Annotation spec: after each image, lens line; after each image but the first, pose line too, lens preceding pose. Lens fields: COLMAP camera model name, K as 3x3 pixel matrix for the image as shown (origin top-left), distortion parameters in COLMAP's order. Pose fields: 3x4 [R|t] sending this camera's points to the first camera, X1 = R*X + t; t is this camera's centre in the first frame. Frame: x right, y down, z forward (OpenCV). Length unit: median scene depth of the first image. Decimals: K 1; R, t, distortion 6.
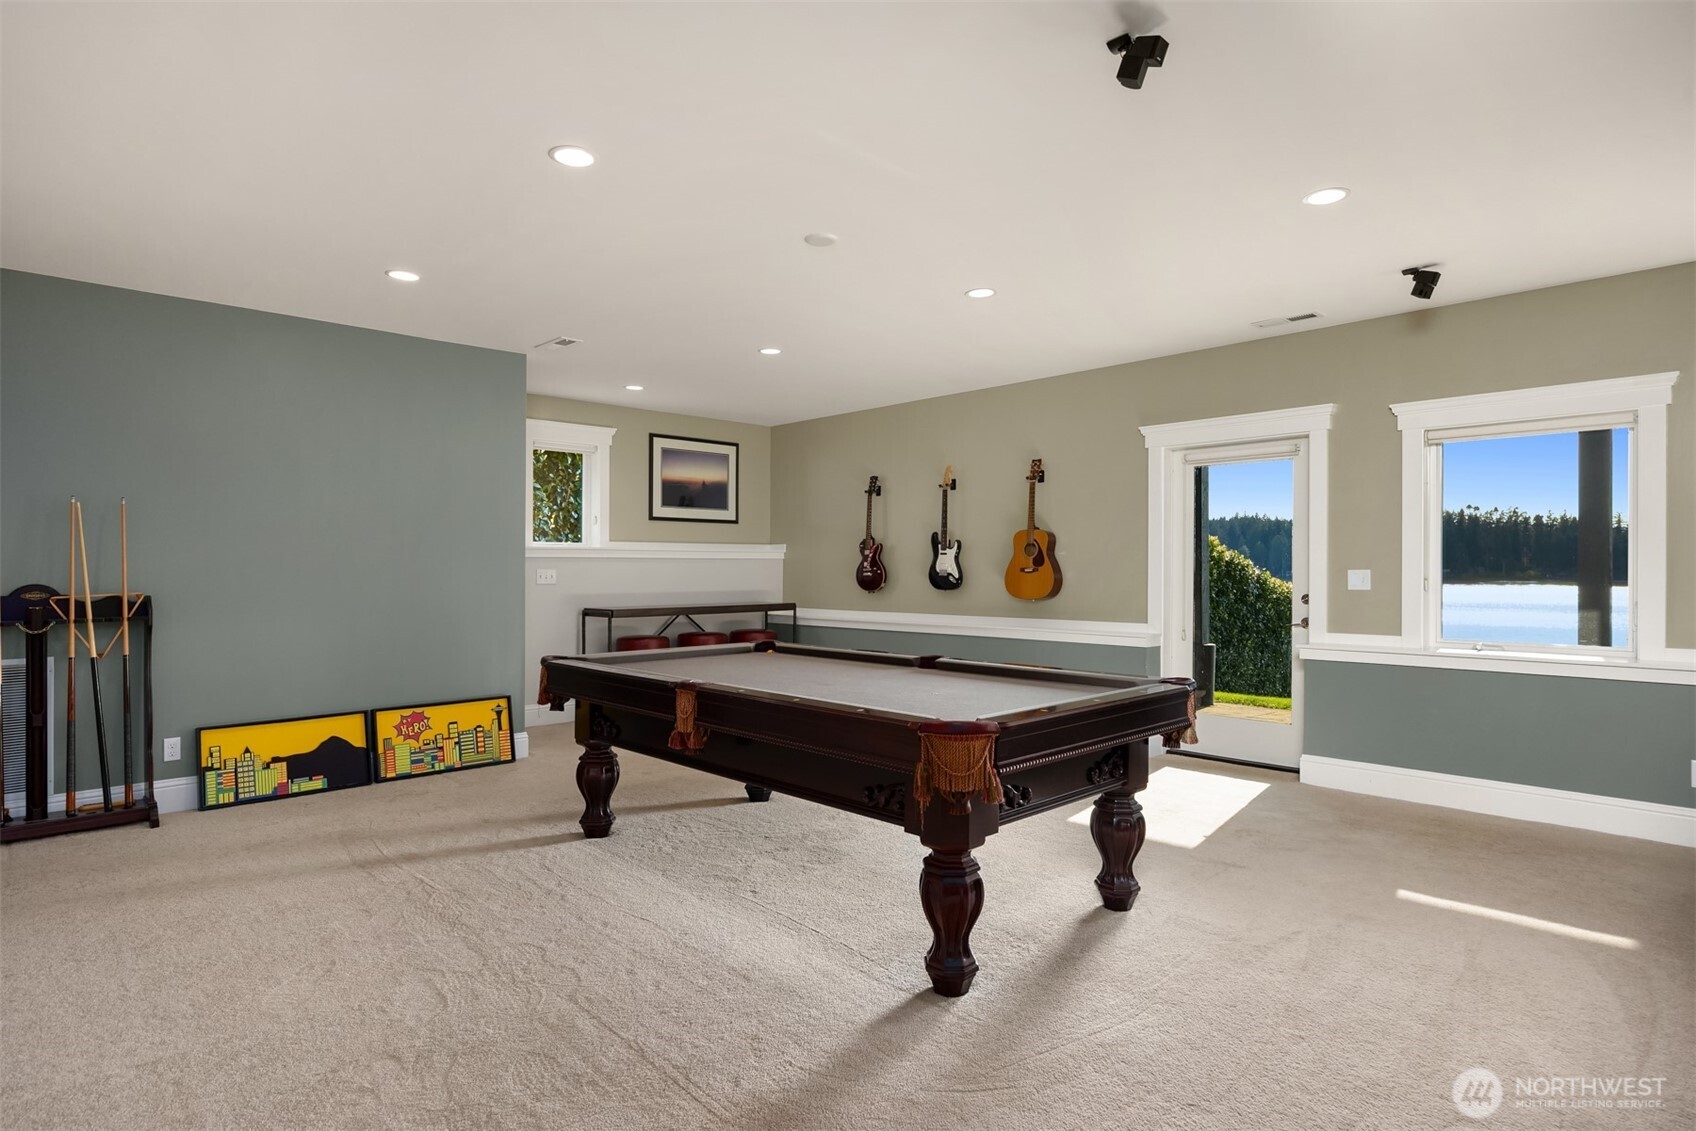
lens RADIAL K [[900.1, 0, 849.2], [0, 900.1, 563.7], [0, 0, 1]] dist [-0.011581, -0.000342]
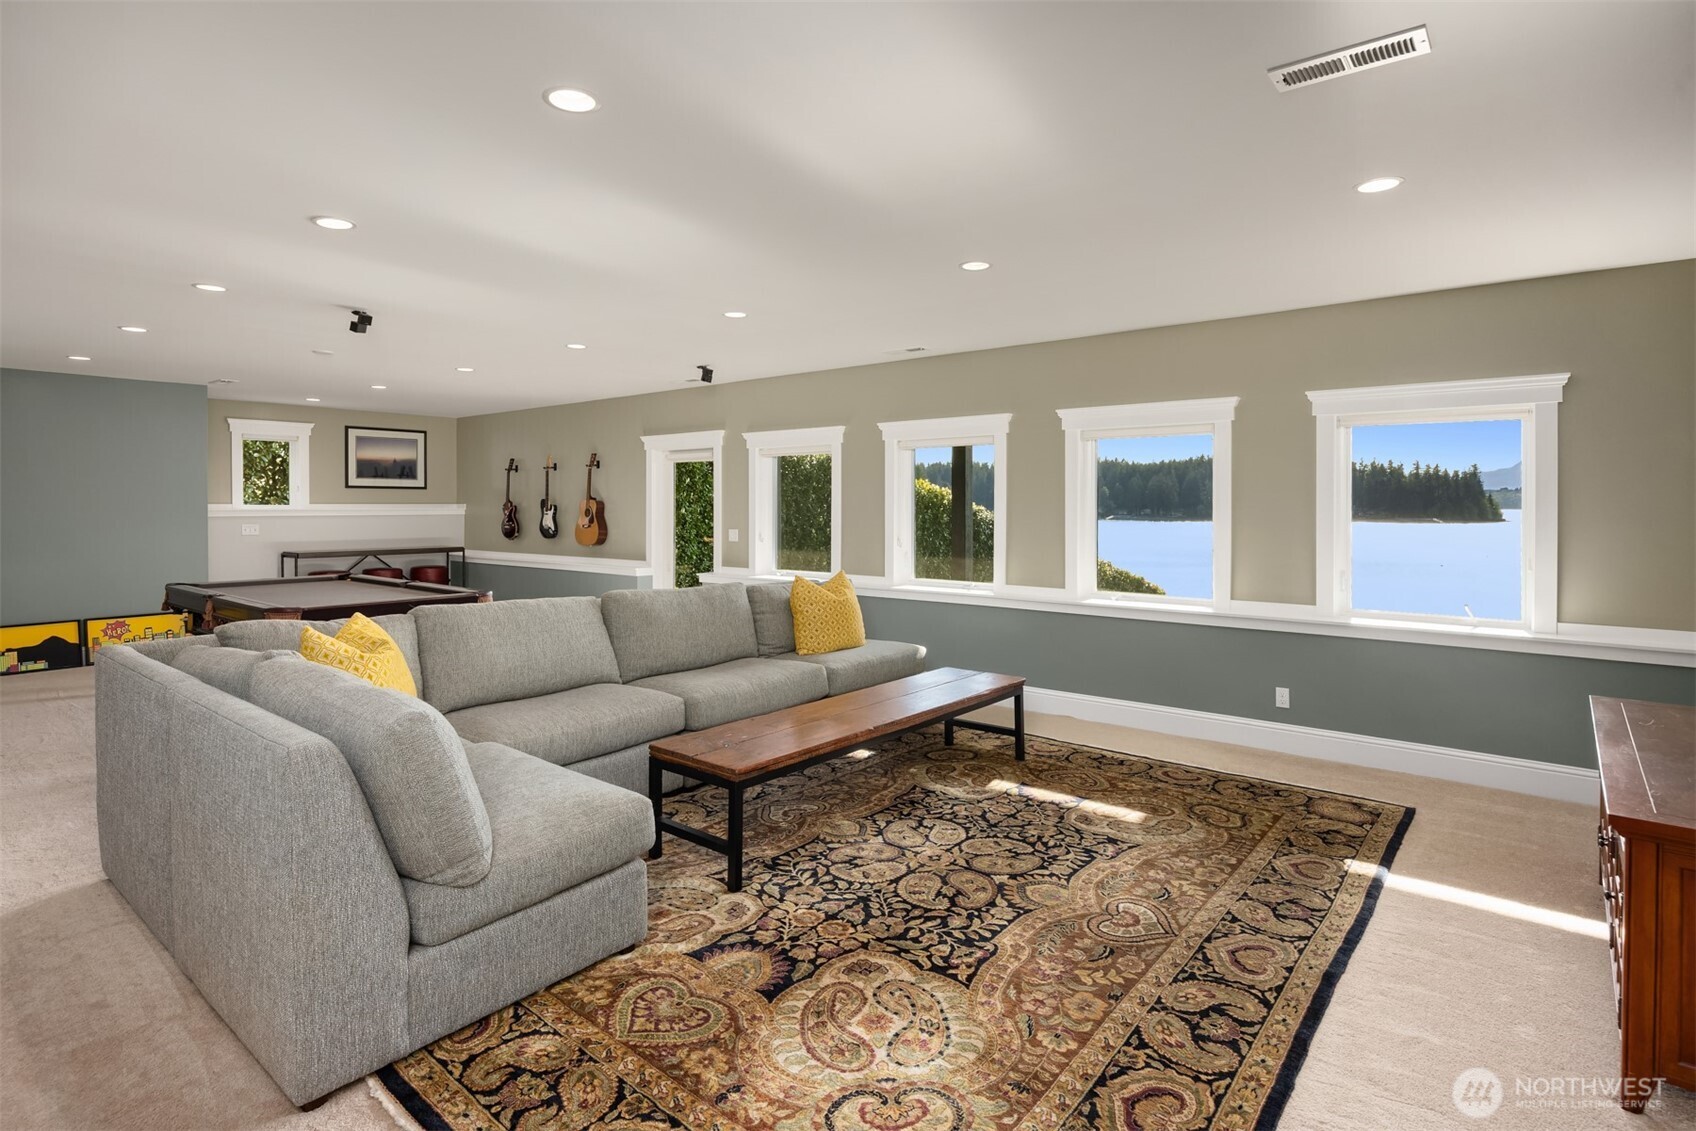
lens RADIAL K [[832.4, 0, 835.4], [0, 832.4, 506.9], [0, 0, 1]] dist [-0.010265, 0.002089]
pose [[0.991457, 0.003023, 0.130397, 0.395587], [-0.003737, 0.999979, 0.005232, -0.031500], [-0.130378, -0.005675, 0.991448, -0.409856]]
